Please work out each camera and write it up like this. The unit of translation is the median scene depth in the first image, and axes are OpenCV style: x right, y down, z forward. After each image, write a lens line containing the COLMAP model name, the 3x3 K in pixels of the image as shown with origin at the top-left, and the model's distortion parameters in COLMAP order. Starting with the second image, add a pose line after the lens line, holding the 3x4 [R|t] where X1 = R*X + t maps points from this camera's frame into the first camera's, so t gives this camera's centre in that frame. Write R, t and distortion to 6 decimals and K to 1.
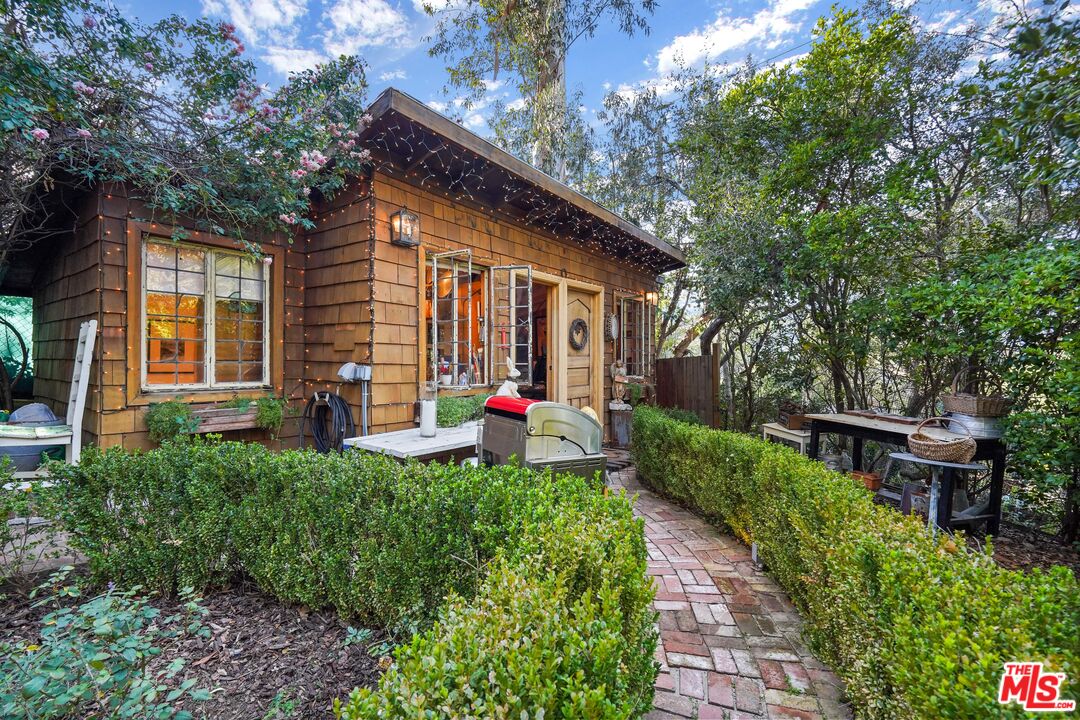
lens RADIAL K [[497.0, 0, 522.8], [0, 497.0, 361.5], [0, 0, 1]] dist [-0.001910, 0.001010]
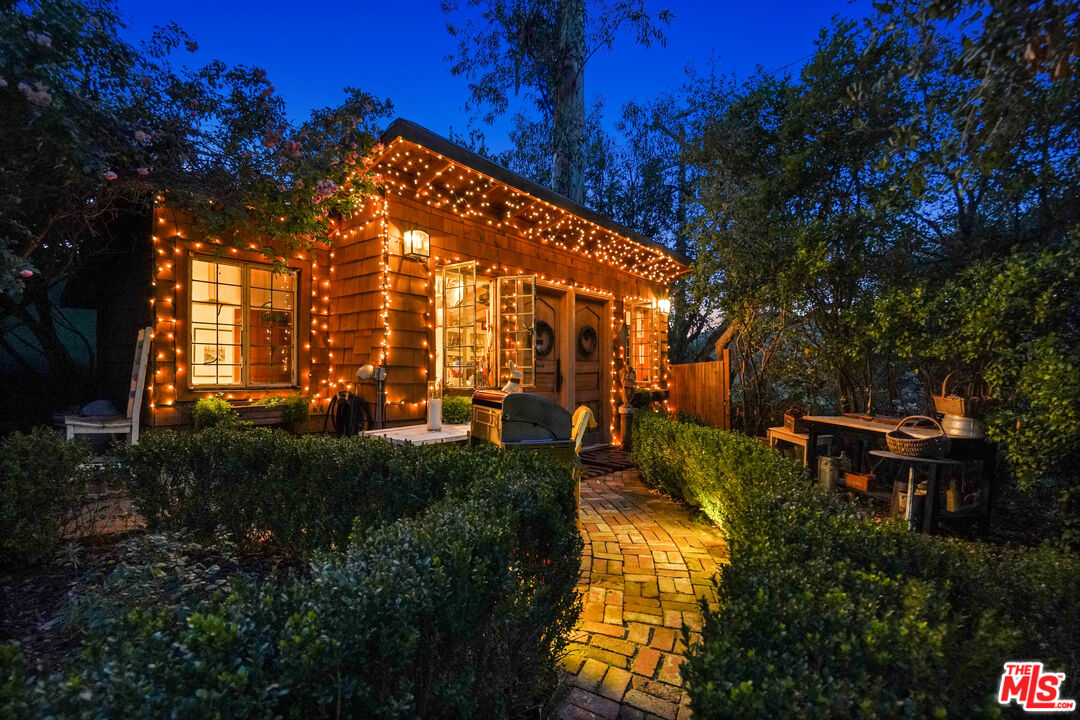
lens RADIAL K [[502.9, 0, 521.9], [0, 502.9, 371.2], [0, 0, 1]] dist [0.000810, 0.000008]
pose [[0.997727, -0.000241, -0.067382, 0.076478], [0.000081, 0.999997, -0.002367, 0.019495], [0.067382, 0.002356, 0.997724, -0.101927]]
